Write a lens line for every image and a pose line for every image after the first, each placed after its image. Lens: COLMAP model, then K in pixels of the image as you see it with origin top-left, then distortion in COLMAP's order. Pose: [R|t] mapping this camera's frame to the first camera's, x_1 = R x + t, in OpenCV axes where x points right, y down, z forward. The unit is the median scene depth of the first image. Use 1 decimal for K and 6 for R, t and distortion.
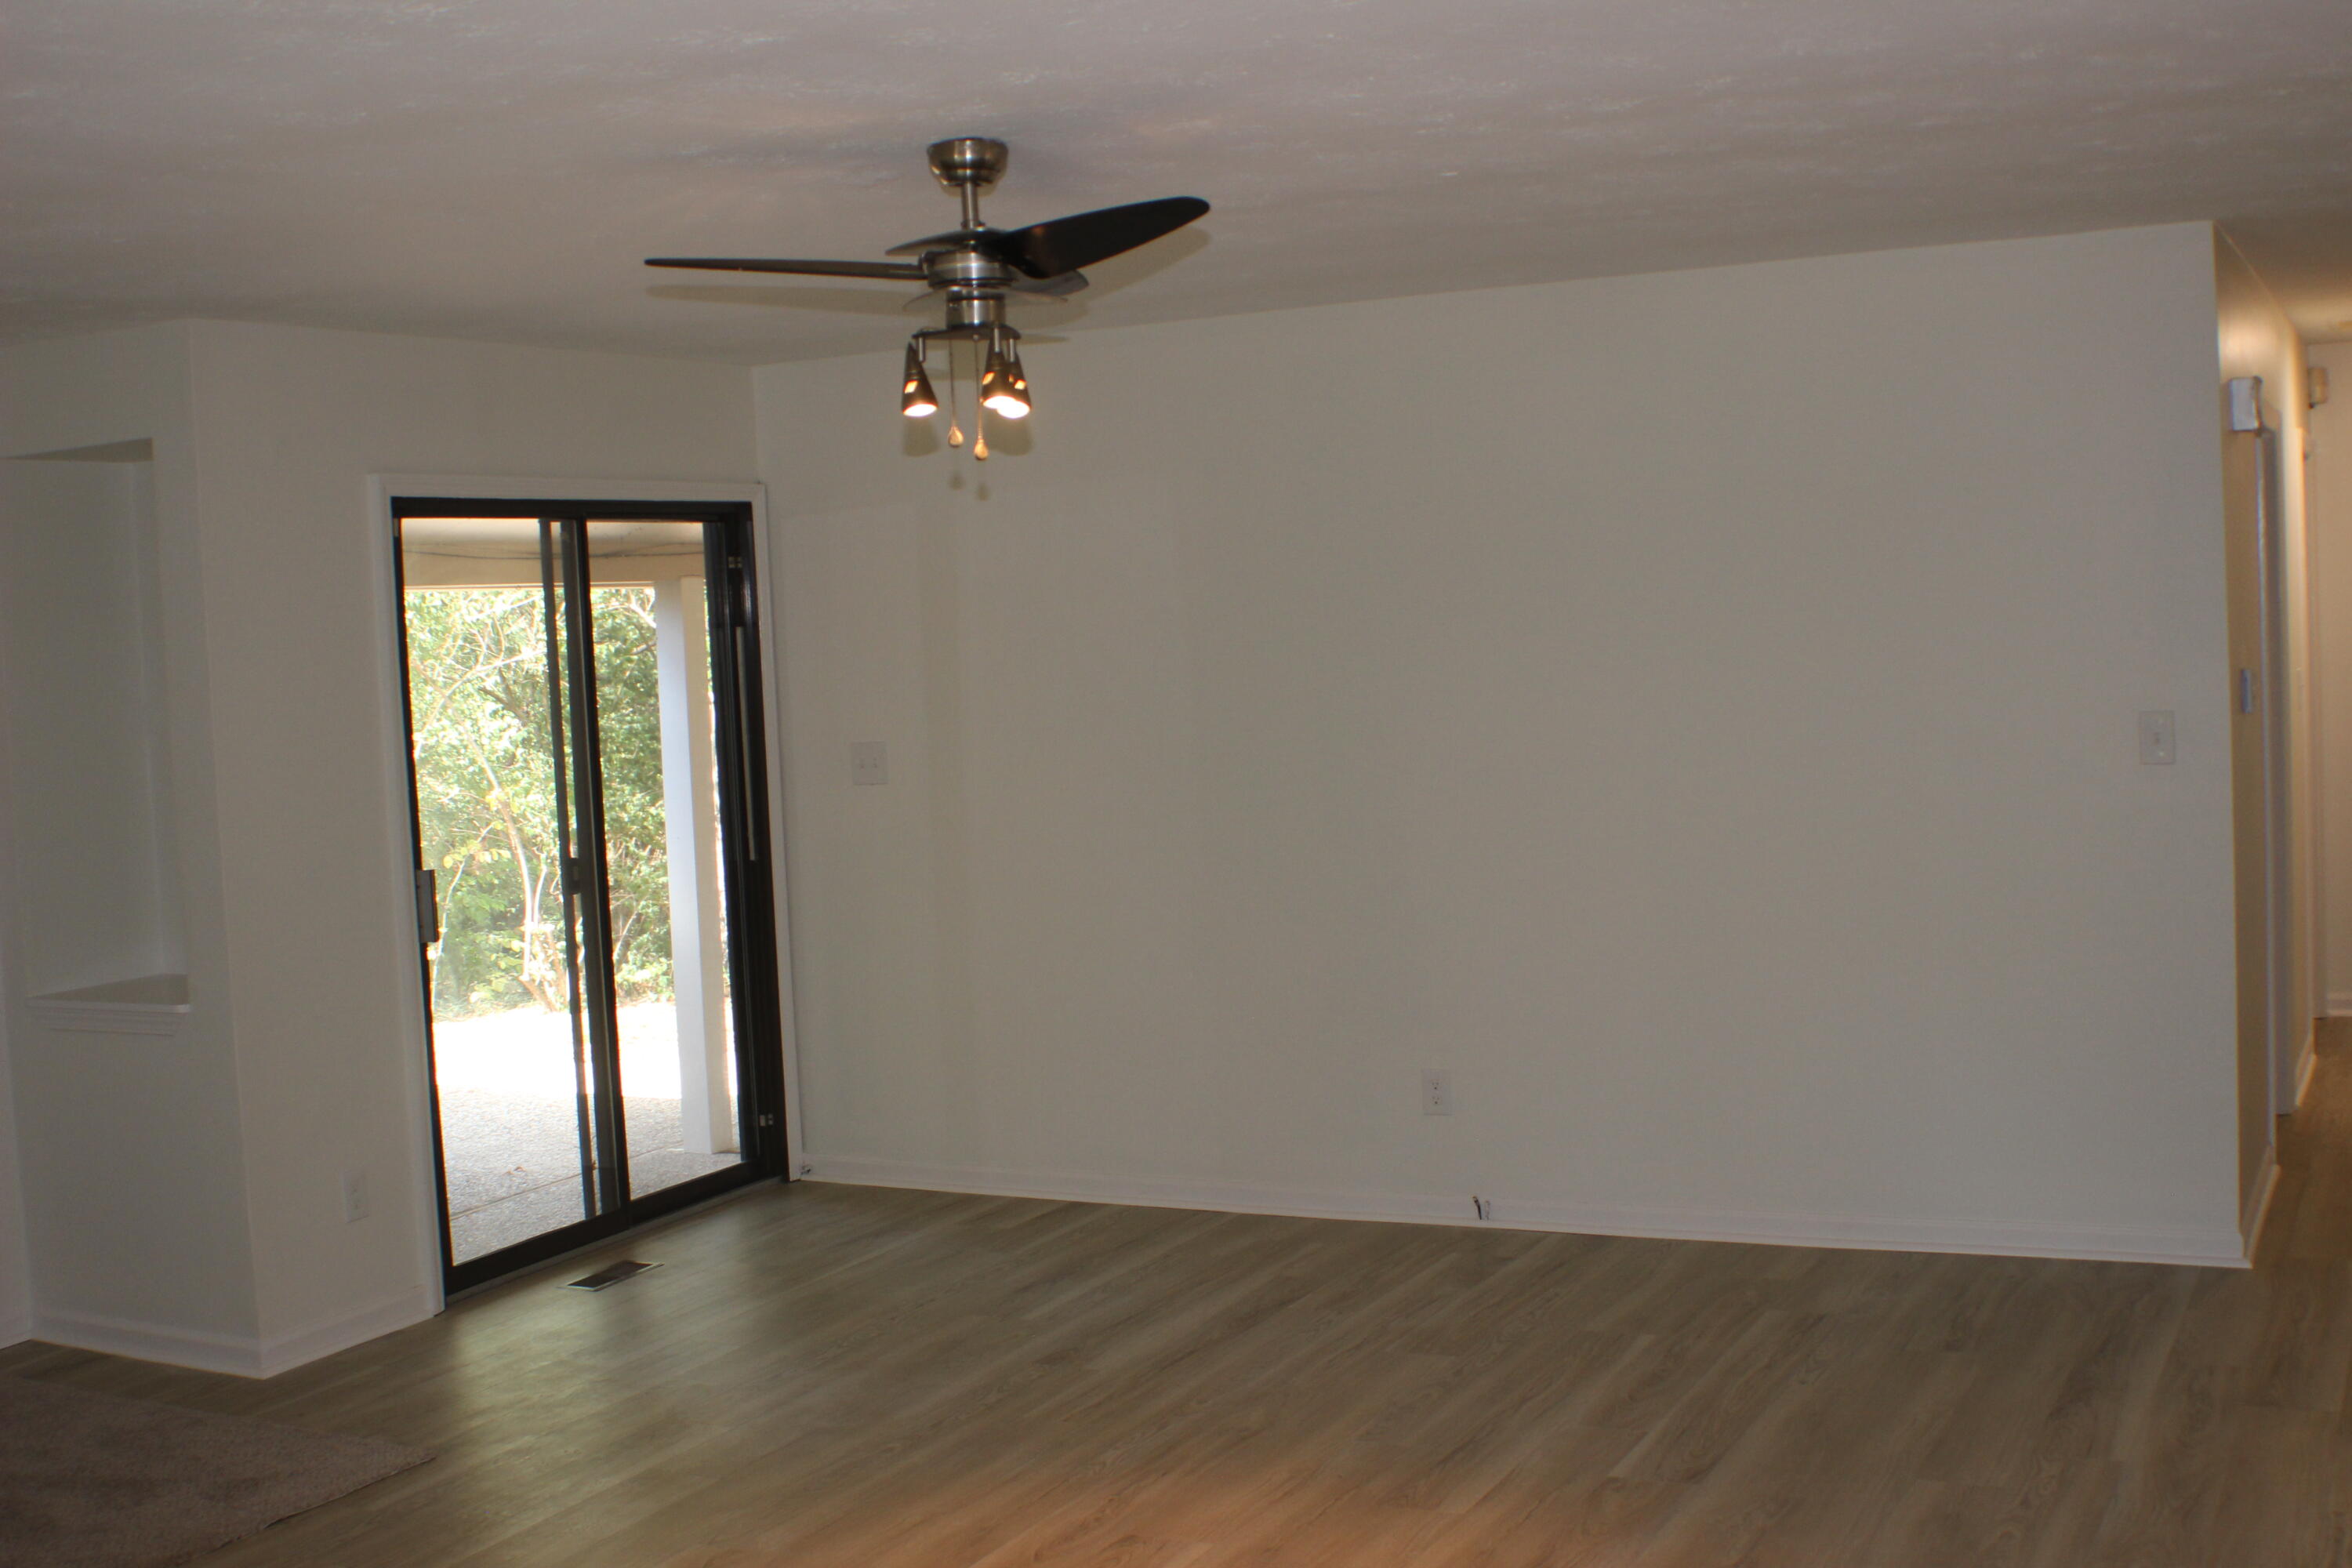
lens RADIAL K [[2595.9, 0, 1176.0], [0, 2595.9, 784.0], [0, 0, 1]] dist [-0.145151, 0.049877]
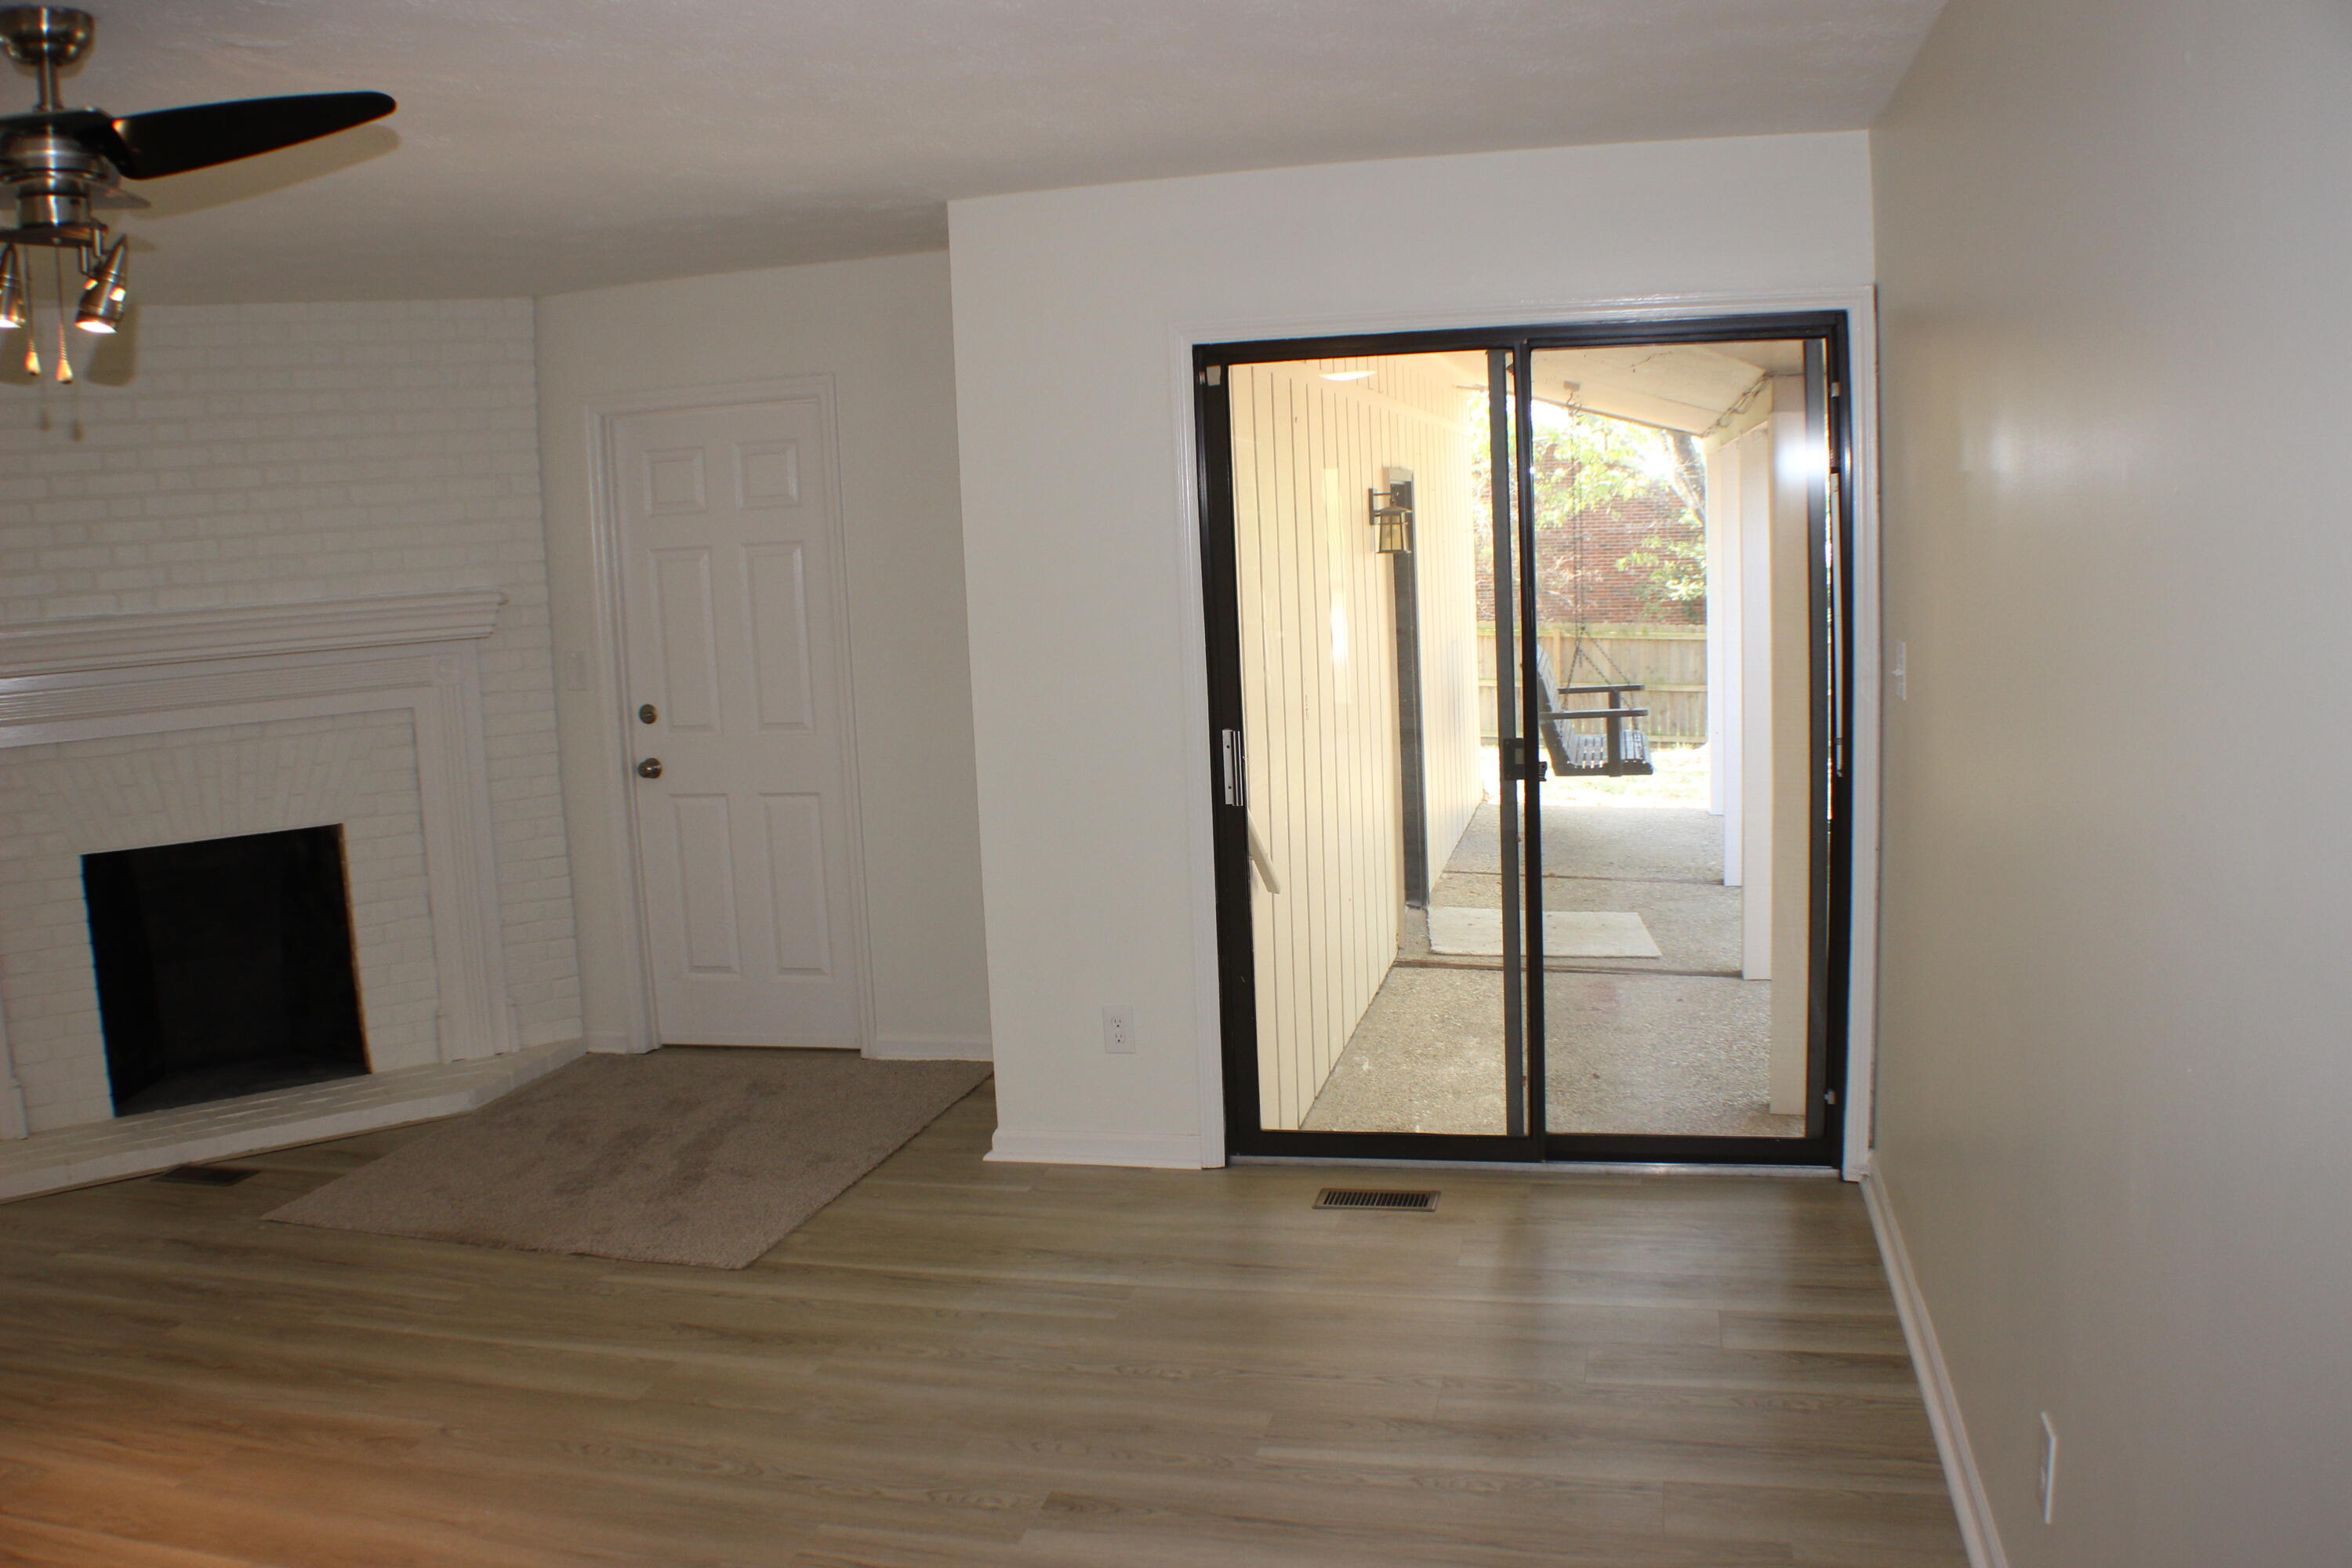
lens RADIAL K [[1901.3, 0, 1176.0], [0, 1901.3, 784.0], [0, 0, 1]] dist [-0.200997, 0.112150]
pose [[0.225922, 0.173711, -0.958532, 0.444315], [-0.027811, 0.984721, 0.171902, -0.079051], [0.973748, -0.012179, 0.227302, 0.913373]]
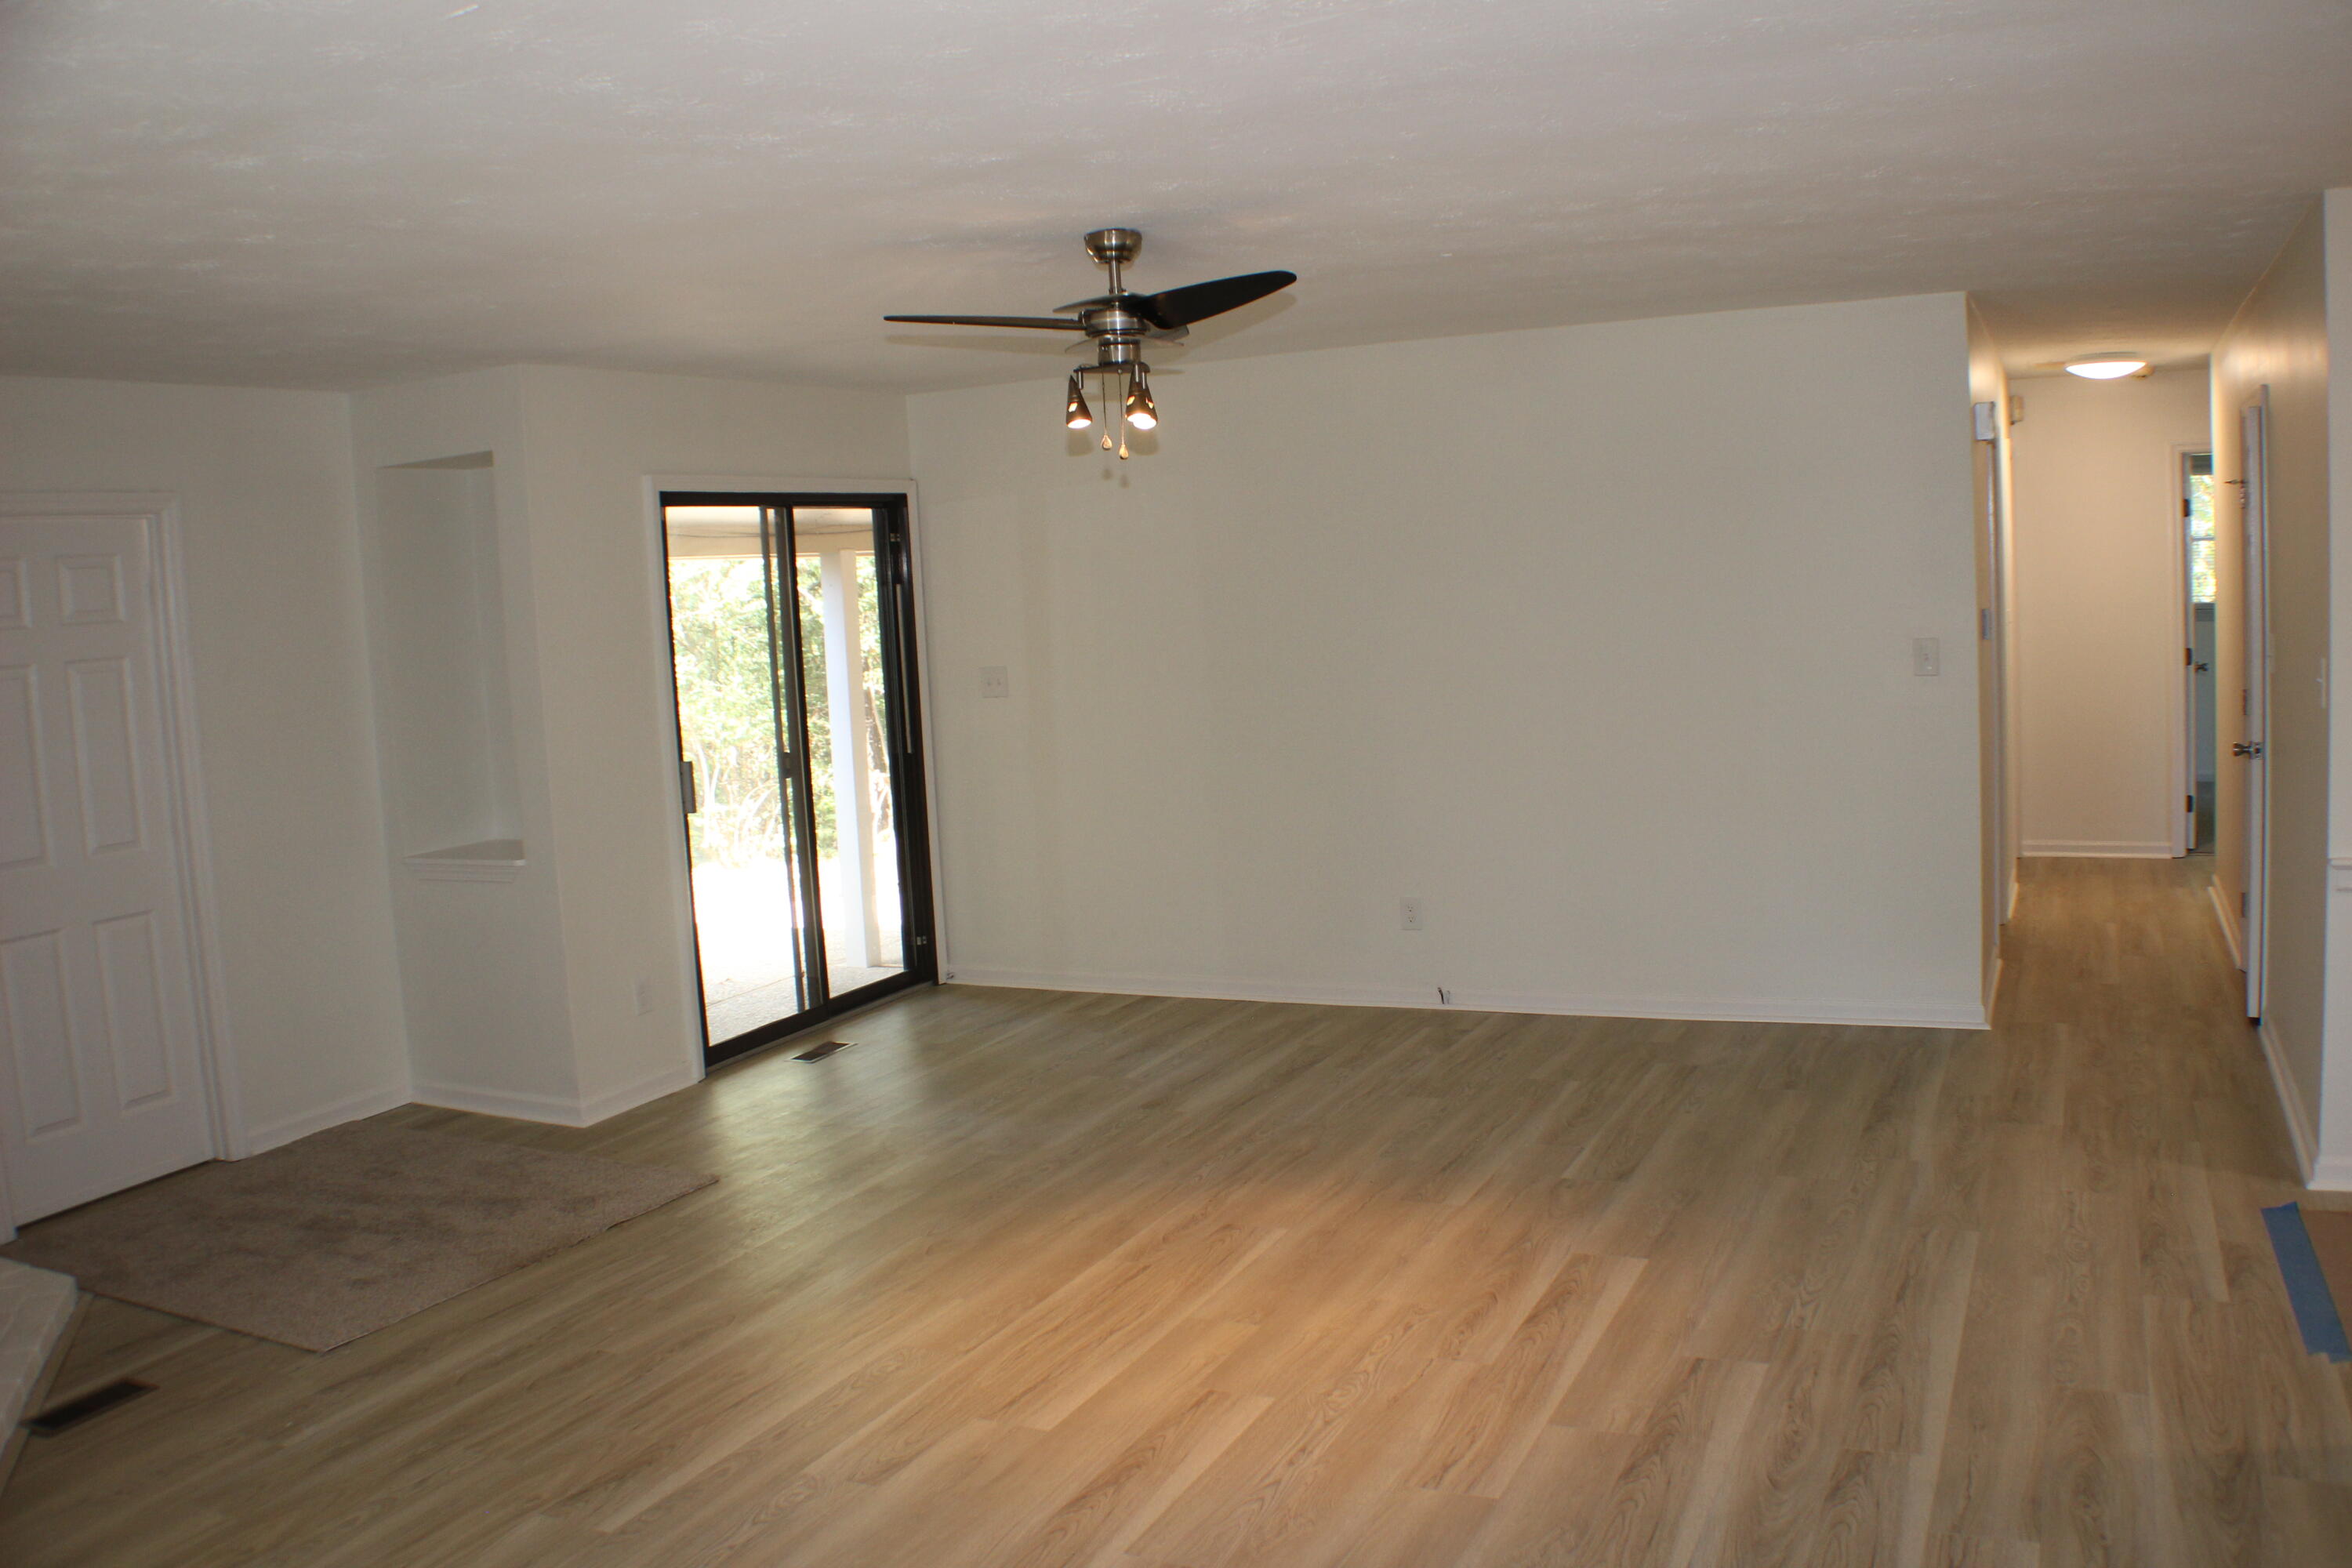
lens RADIAL K [[1901.3, 0, 1176.0], [0, 1901.3, 784.0], [0, 0, 1]] dist [-0.200997, 0.112150]
pose [[0.999789, -0.009432, 0.018273, -0.050453], [0.008641, 0.999043, 0.042884, 0.004716], [-0.018660, -0.042717, 0.998913, -0.019193]]
